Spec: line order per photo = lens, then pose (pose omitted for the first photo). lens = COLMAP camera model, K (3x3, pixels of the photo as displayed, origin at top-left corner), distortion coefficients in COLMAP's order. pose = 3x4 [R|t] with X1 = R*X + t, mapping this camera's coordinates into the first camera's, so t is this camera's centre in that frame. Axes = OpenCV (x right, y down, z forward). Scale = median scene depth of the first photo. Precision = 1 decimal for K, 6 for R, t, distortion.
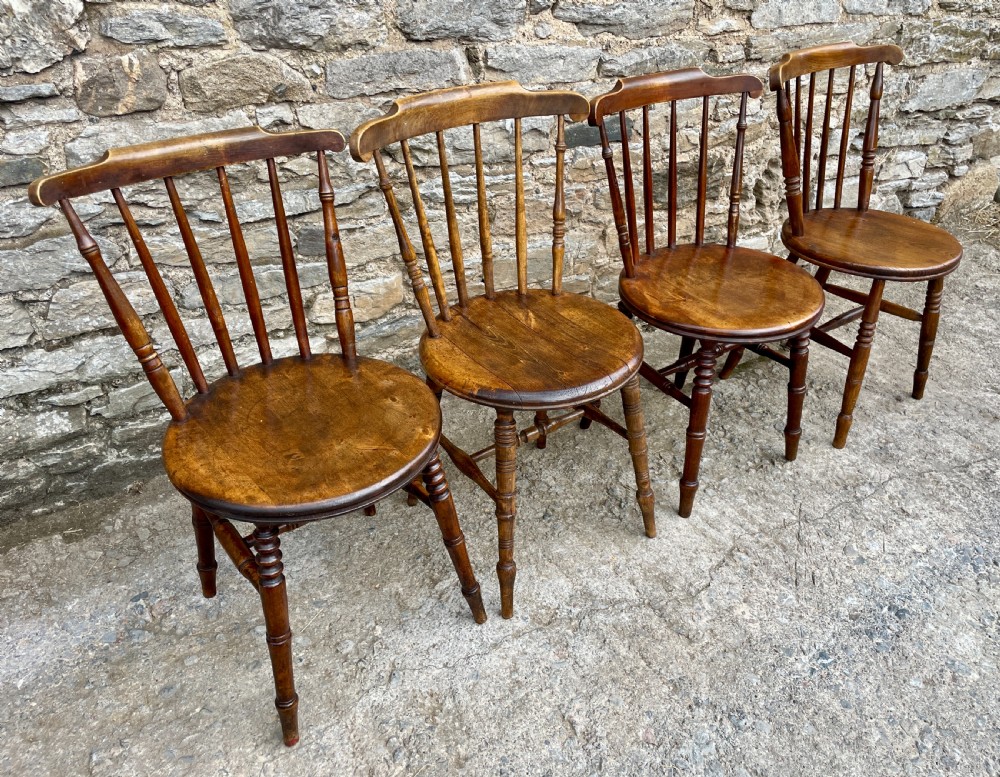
lens RADIAL K [[808.5, 0, 514.5], [0, 808.5, 370.8], [0, 0, 1]] dist [0.084322, -0.118681]
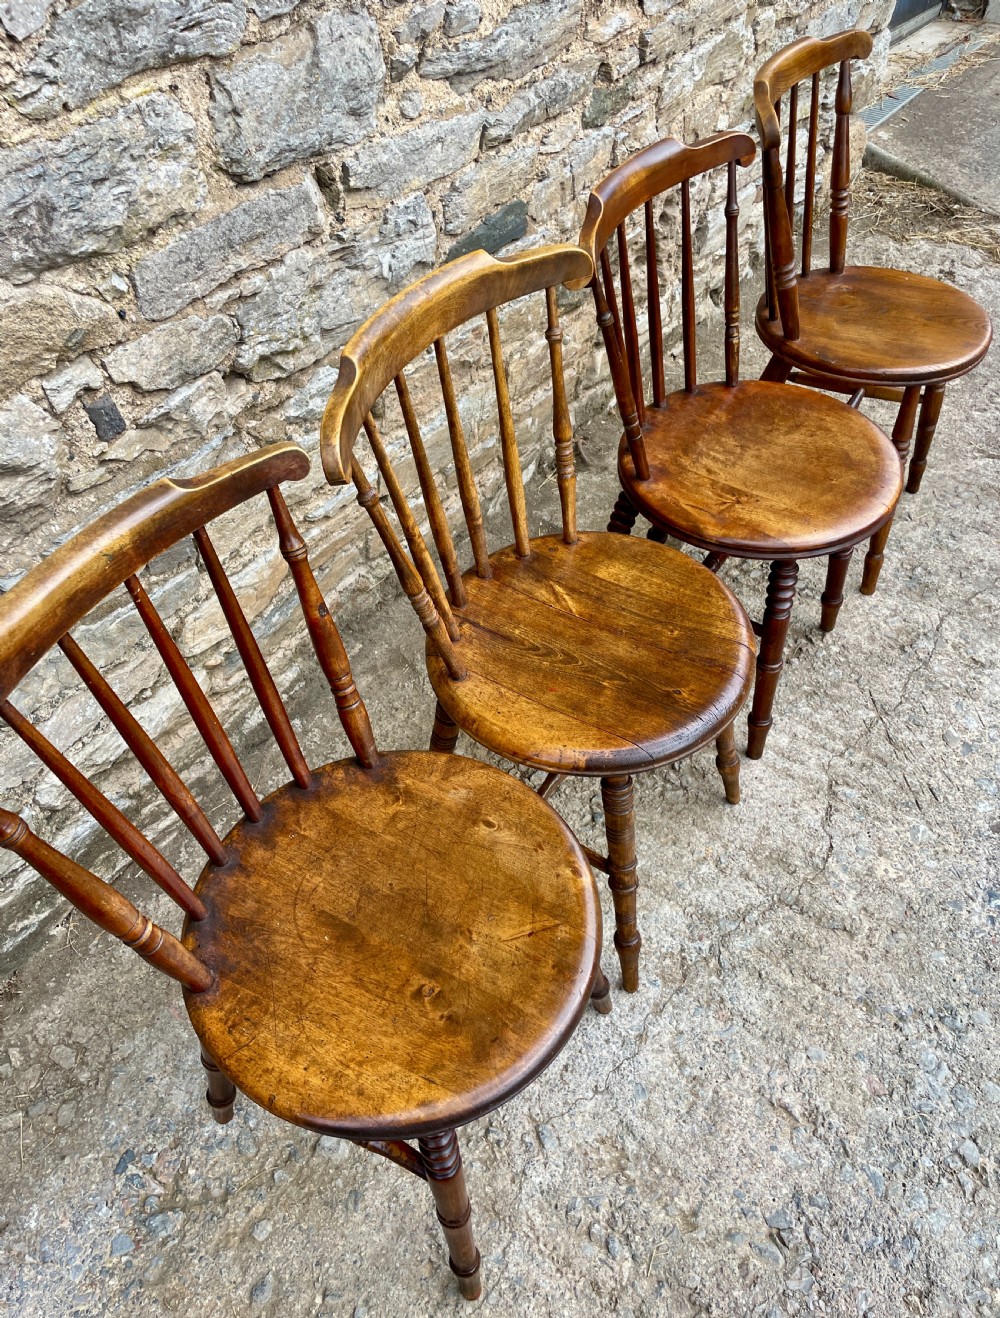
lens RADIAL K [[1008.4, 0, 480.3], [0, 1008.4, 645.8], [0, 0, 1]] dist [0.091112, -0.124580]
pose [[0.926645, -0.296962, 0.230527, -0.240323], [0.232042, 0.934260, 0.270767, -0.258740], [-0.295780, -0.197413, 0.934635, 0.203851]]
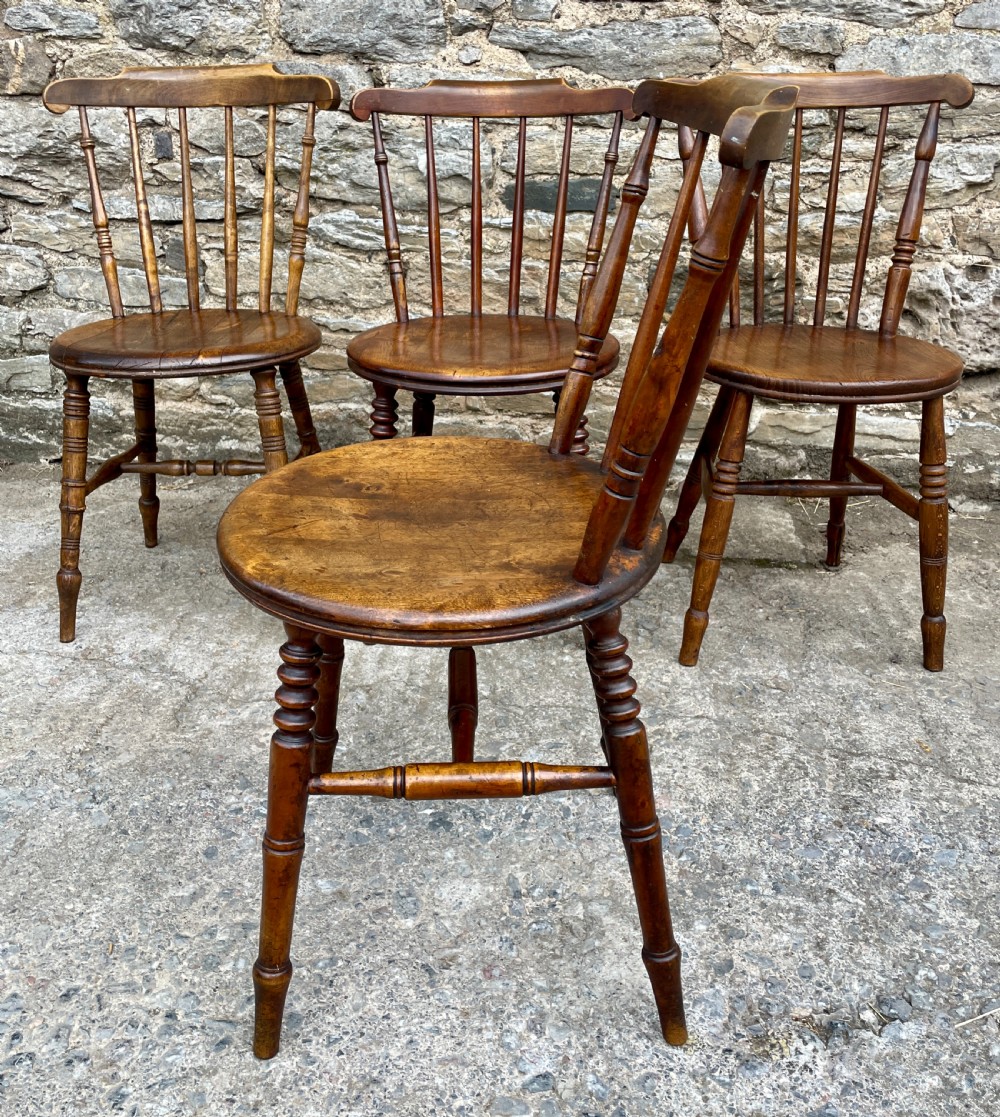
lens RADIAL K [[1047.6, 0, 488.2], [0, 1047.6, 497.2], [0, 0, 1]] dist [0.079810, -0.110432]
pose [[0.780847, 0.208459, -0.588917, 0.870198], [-0.318355, 0.943878, -0.088003, 0.110419], [0.537520, 0.256201, 0.803388, 0.285669]]
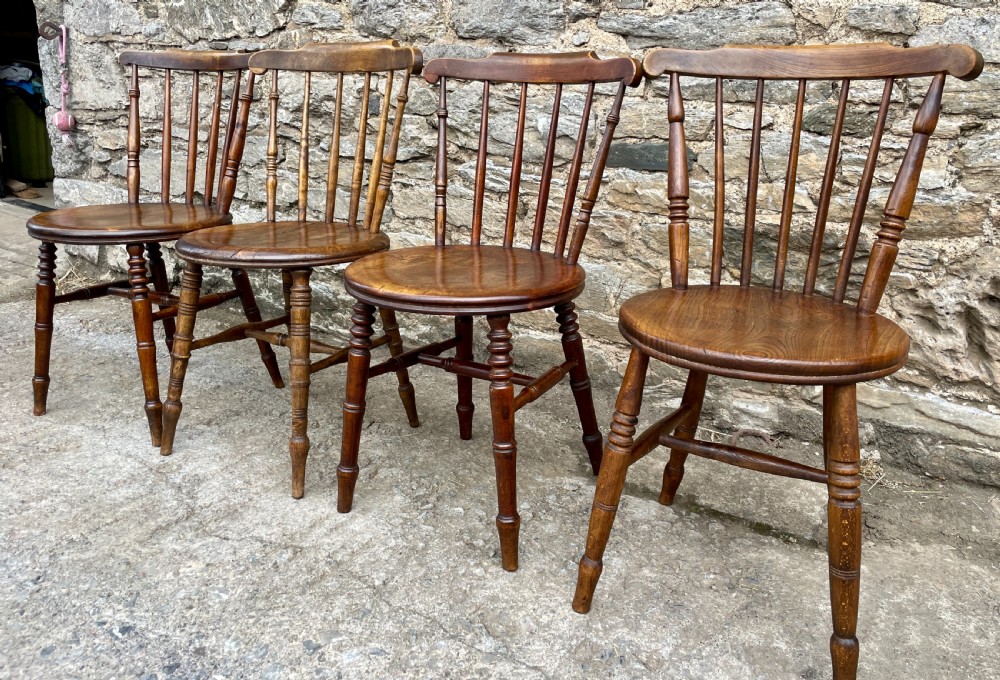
lens RADIAL K [[789.5, 0, 522.8], [0, 789.5, 290.7], [0, 0, 1]] dist [0.090376, -0.126234]
pose [[0.432180, 0.215288, -0.875712, 1.027544], [-0.488985, 0.871875, -0.026978, -0.096728], [0.757704, 0.439869, 0.482079, 0.682692]]
